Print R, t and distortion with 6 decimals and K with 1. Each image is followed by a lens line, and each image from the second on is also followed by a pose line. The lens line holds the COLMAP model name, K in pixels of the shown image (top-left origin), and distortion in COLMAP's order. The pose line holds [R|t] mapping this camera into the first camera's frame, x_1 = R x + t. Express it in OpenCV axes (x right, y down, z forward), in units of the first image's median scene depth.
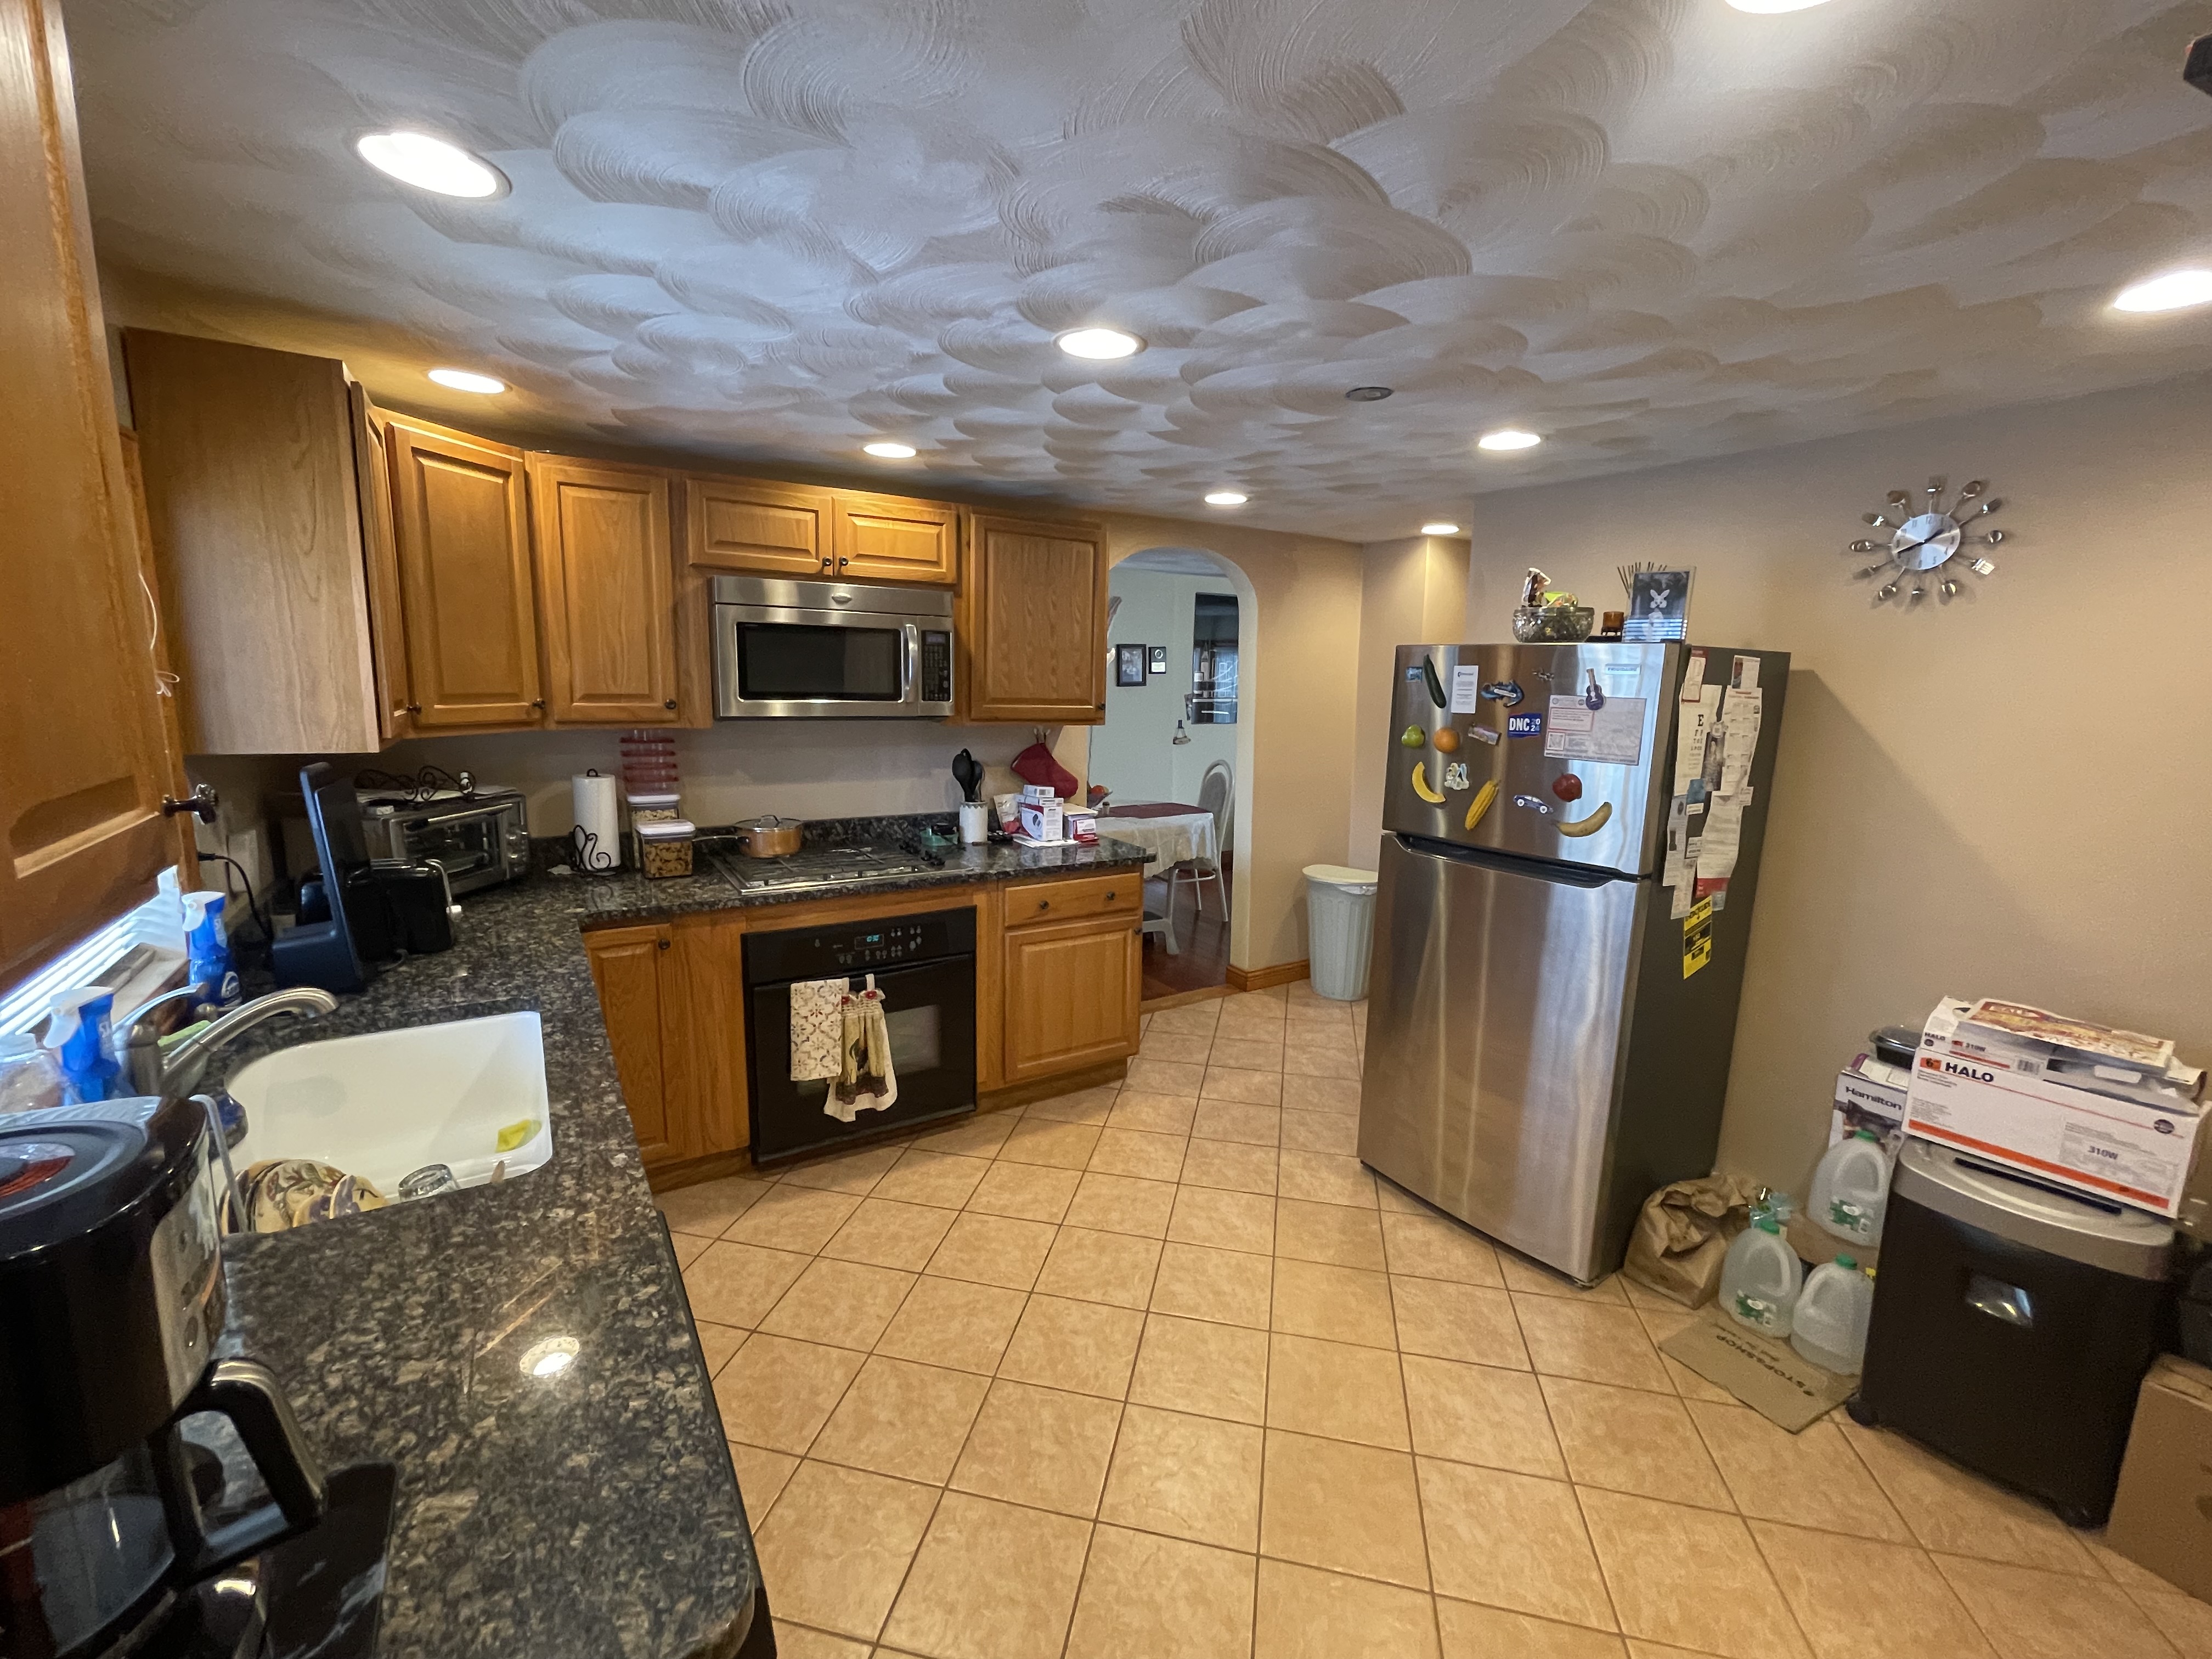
lens RADIAL K [[899.1, 0, 1101.9], [0, 899.1, 826.2], [0, 0, 1]] dist [-0.011383, 0.008717]
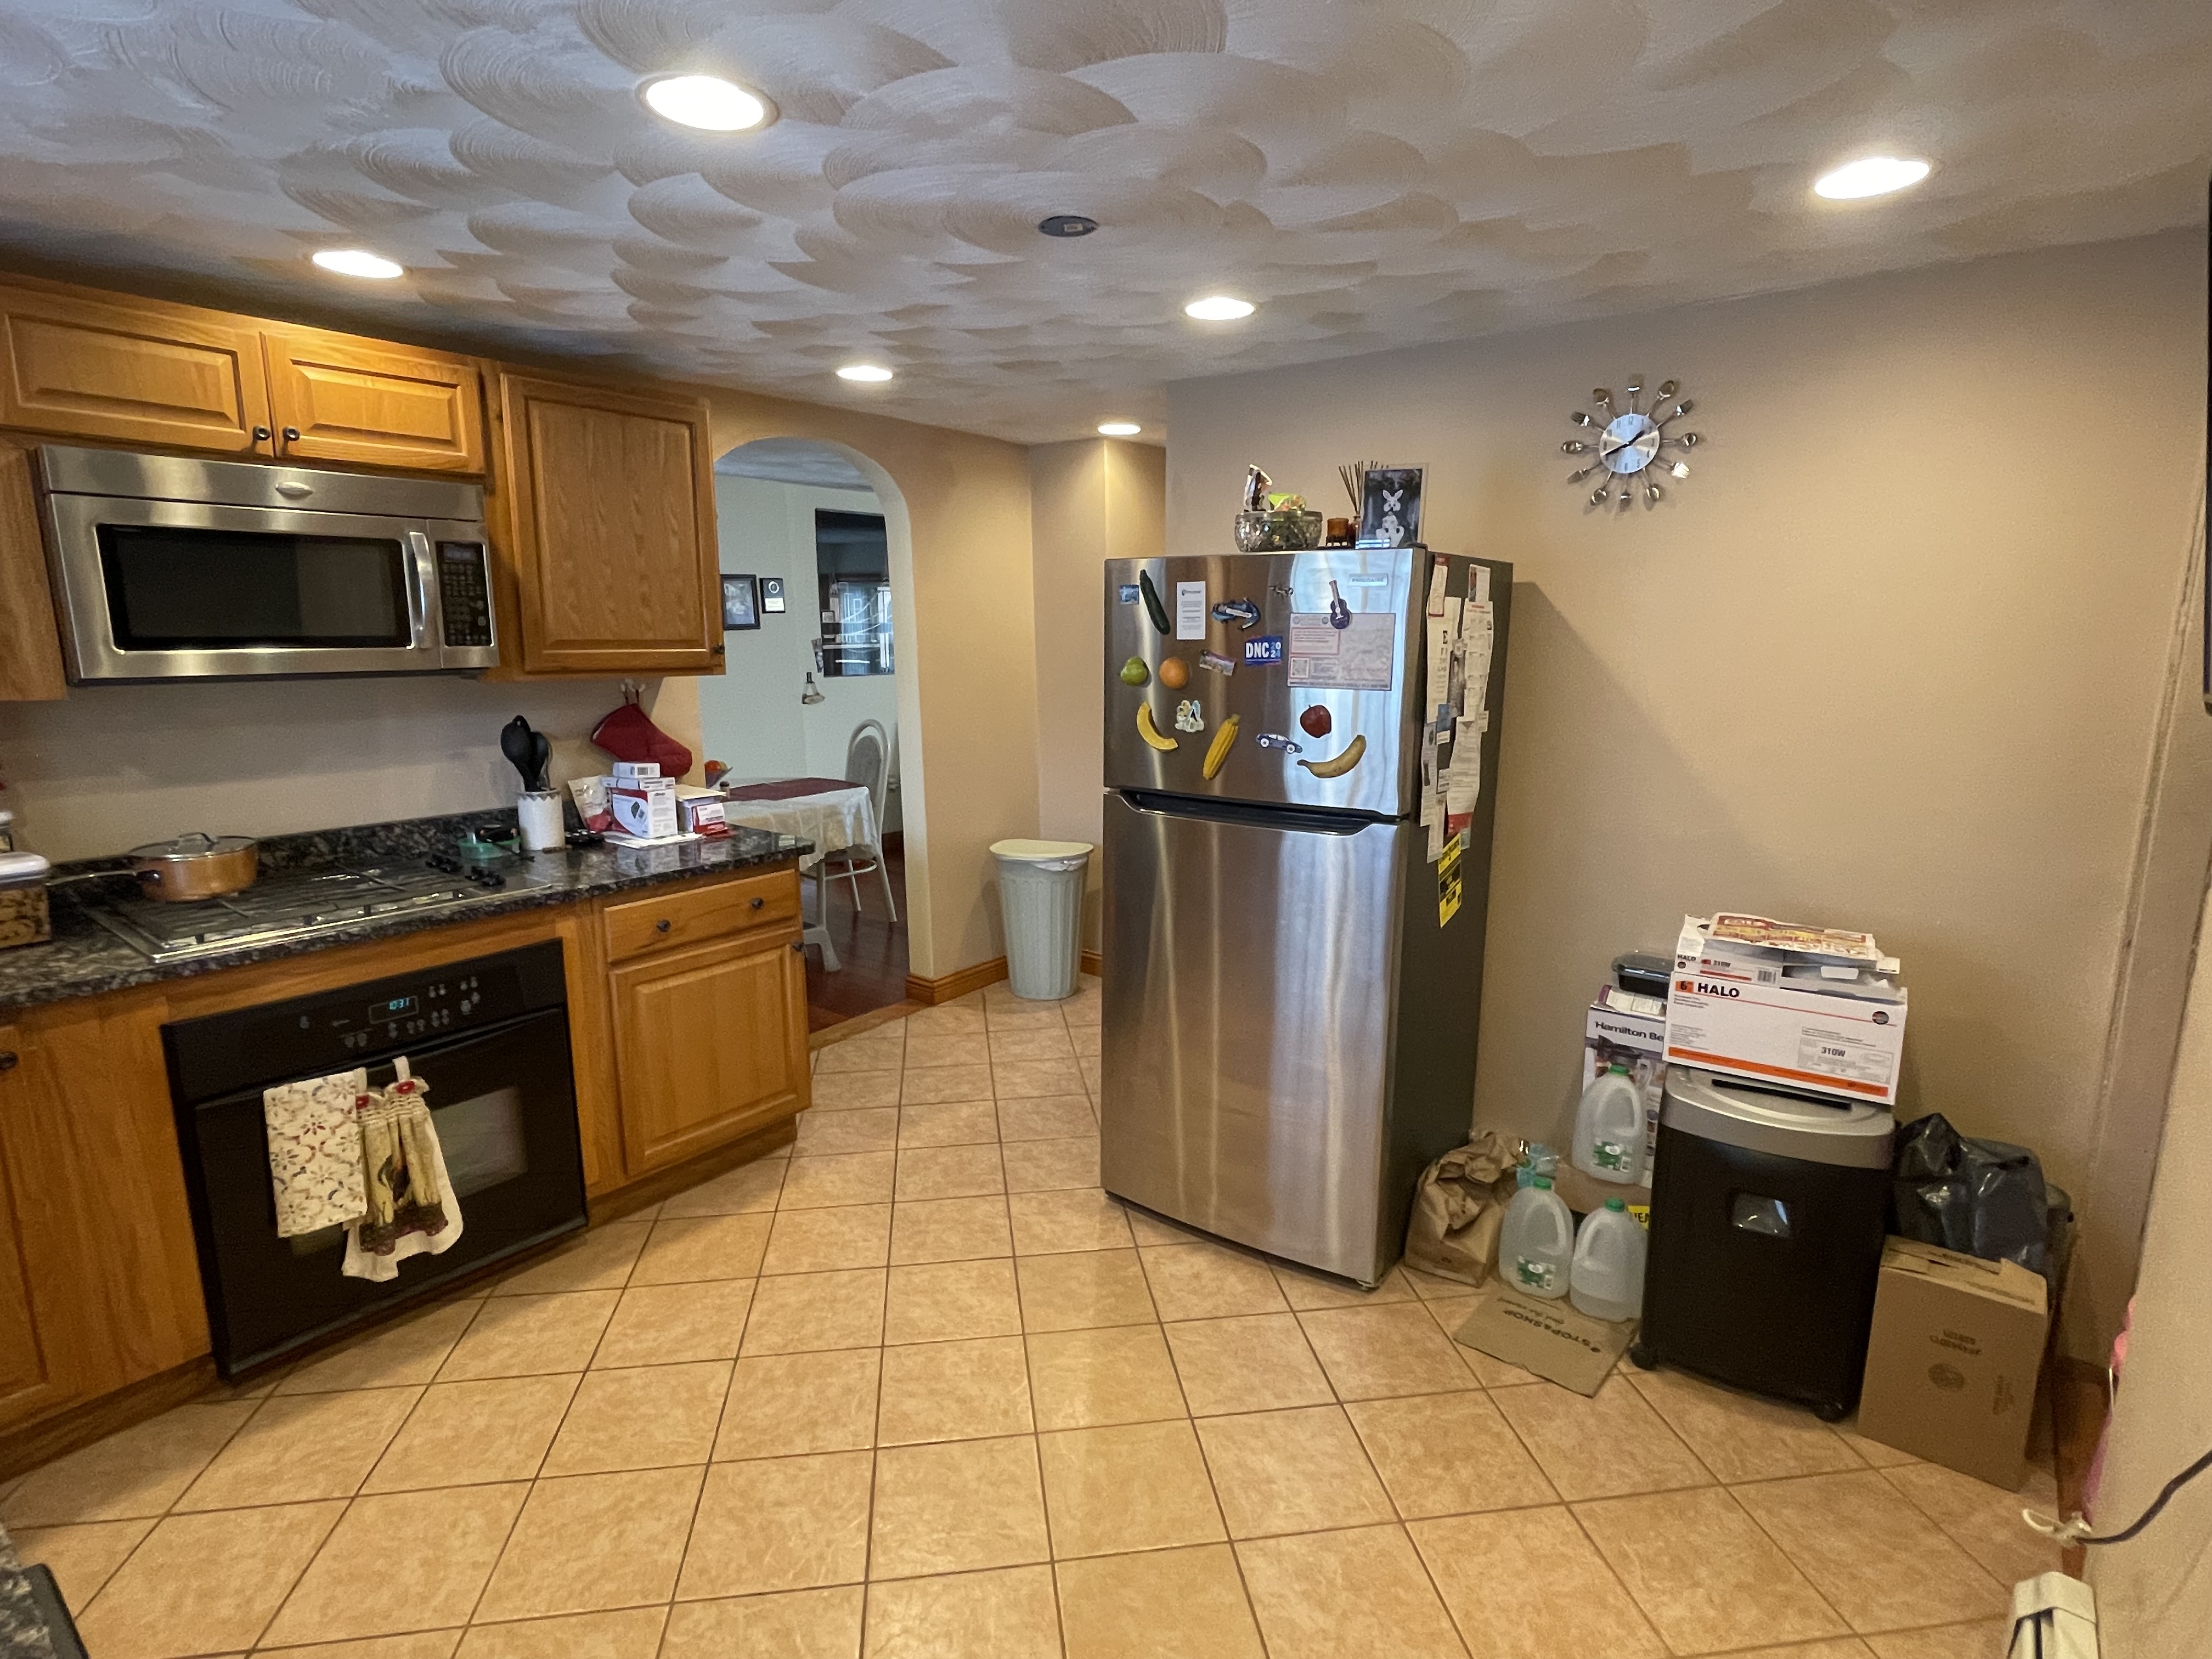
lens RADIAL K [[1093.5, 0, 1080.7], [0, 1093.5, 831.9], [0, 0, 1]] dist [-0.009886, 0.008133]
pose [[0.942016, -0.083313, 0.325061, -0.035641], [0.074754, 0.996449, 0.038755, 0.004554], [-0.327136, -0.012208, 0.944899, 0.077600]]
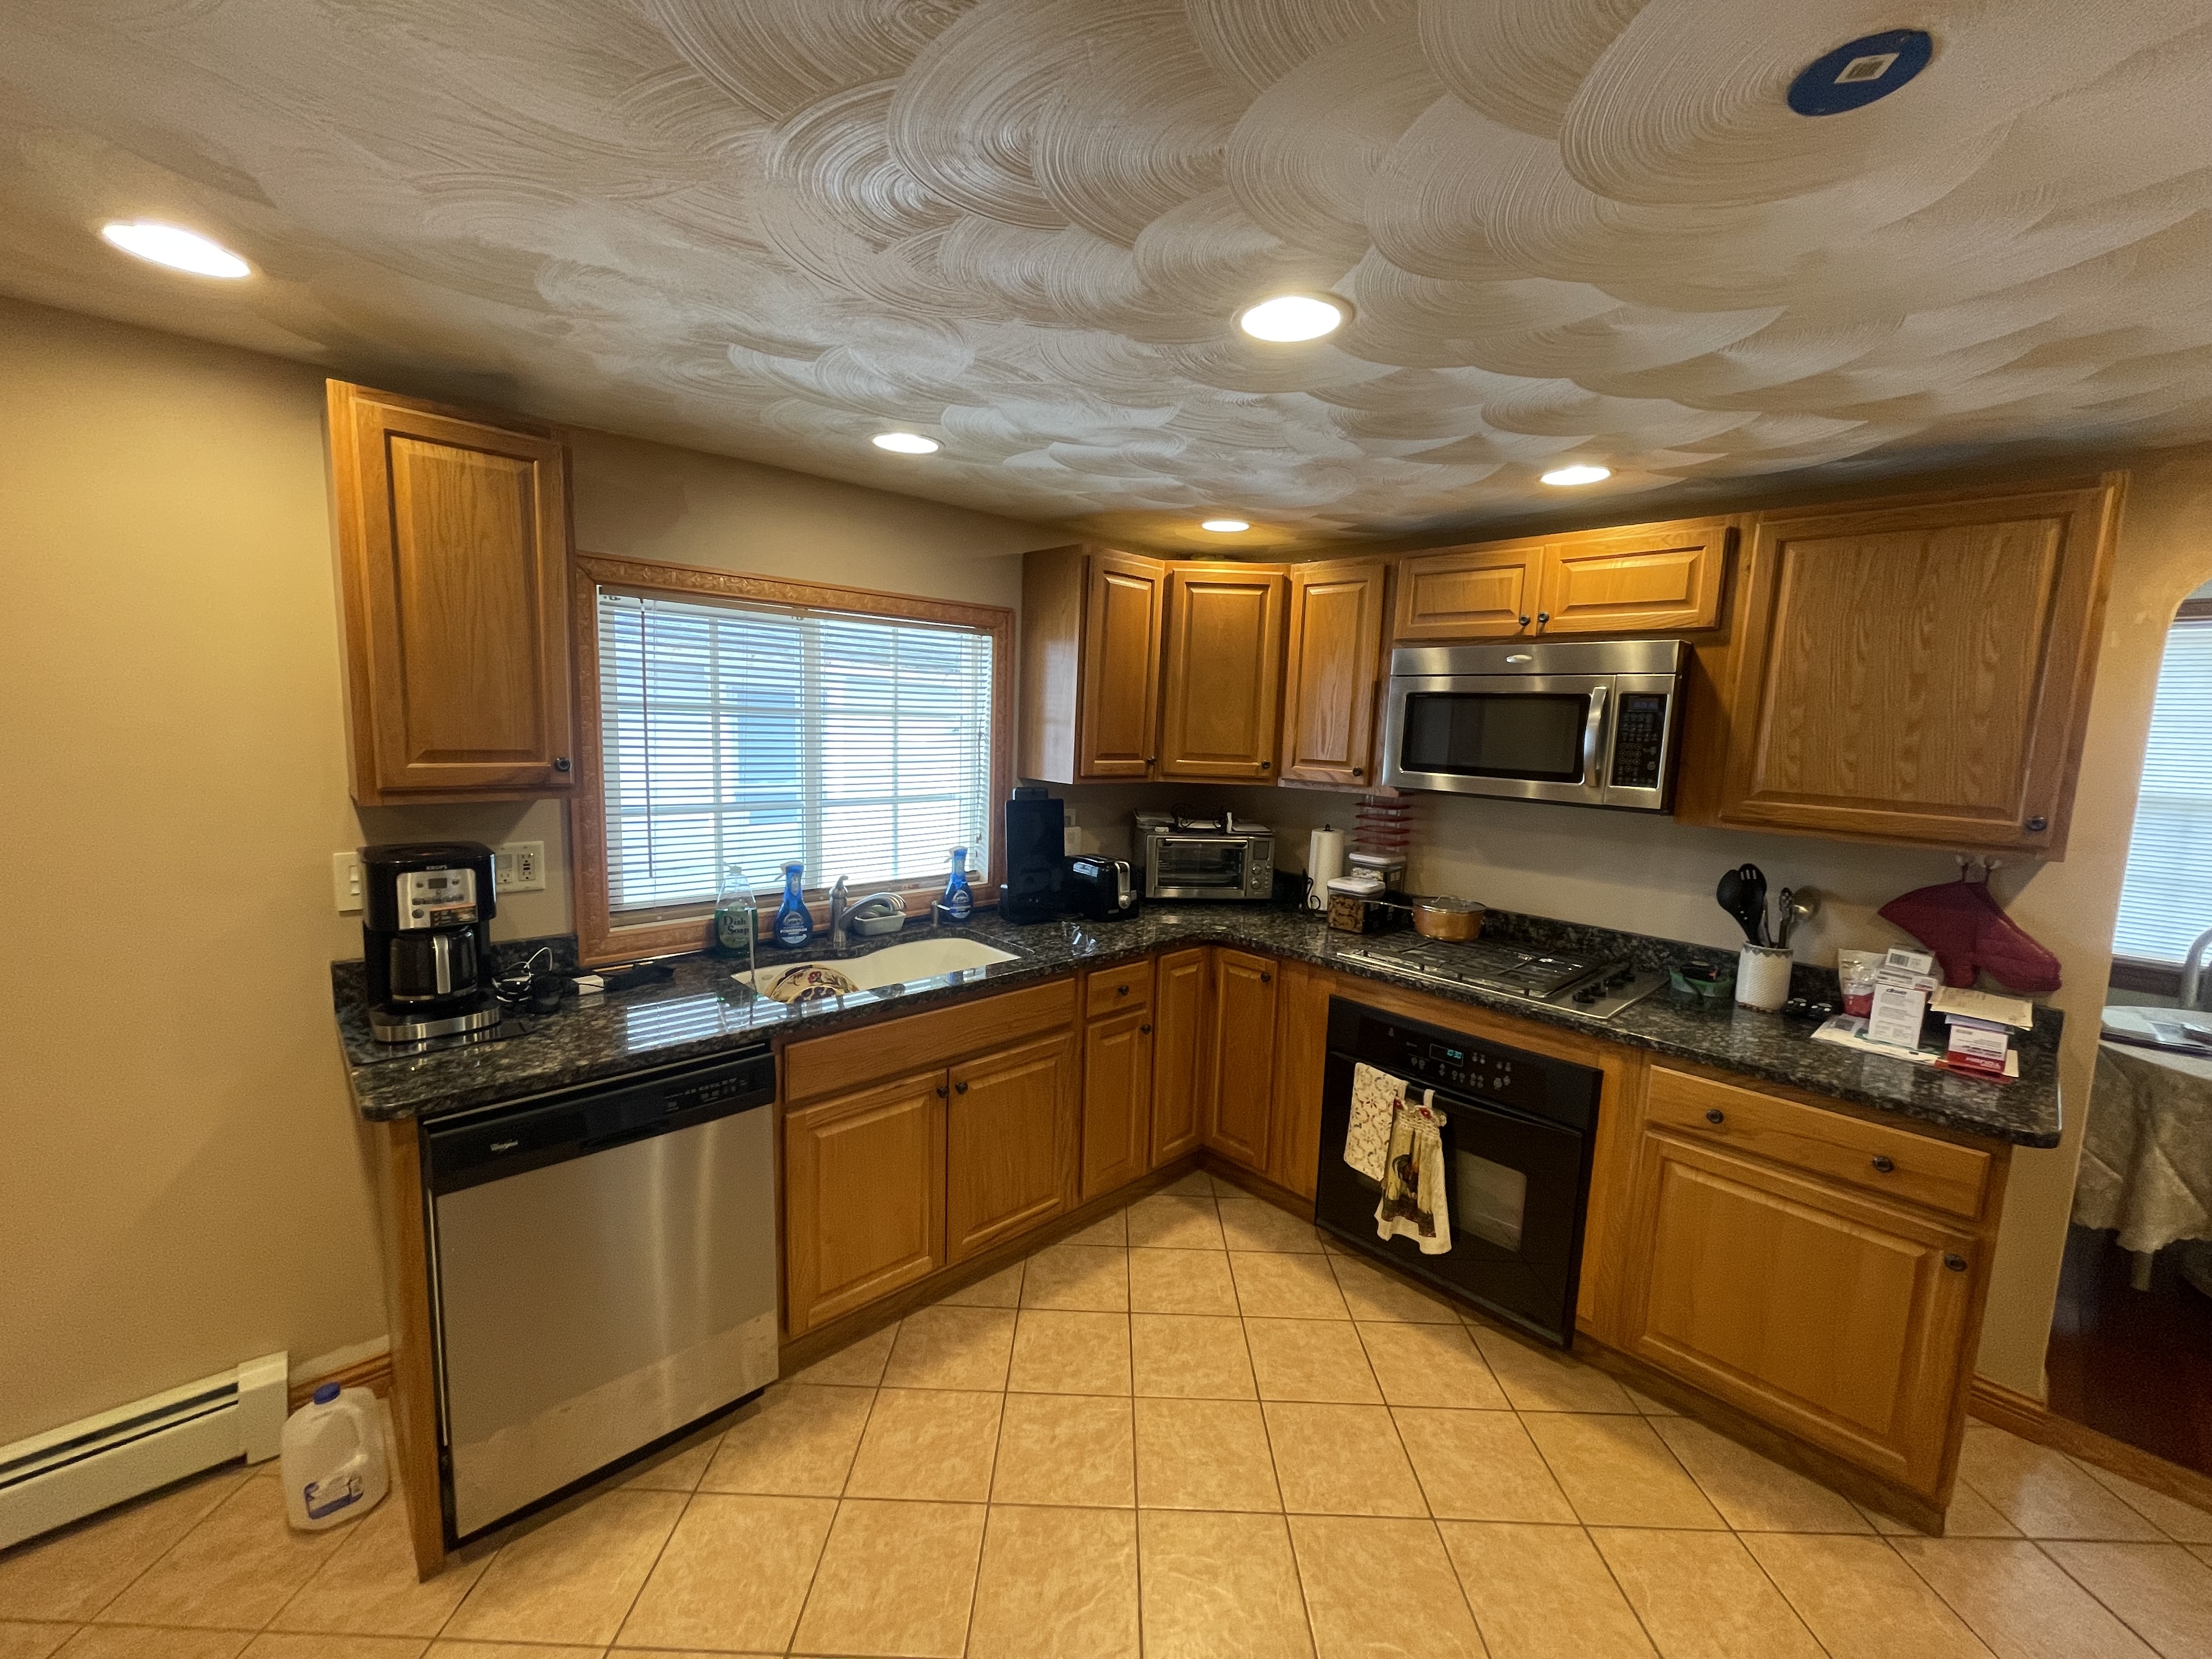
lens RADIAL K [[886.9, 0, 1106.0], [0, 886.9, 829.5], [0, 0, 1]] dist [0.002171, 0.000073]
pose [[0.224886, 0.108748, -0.968297, 0.538254], [-0.191008, 0.979392, 0.065633, -0.087926], [0.955480, 0.170192, 0.241023, 0.515362]]
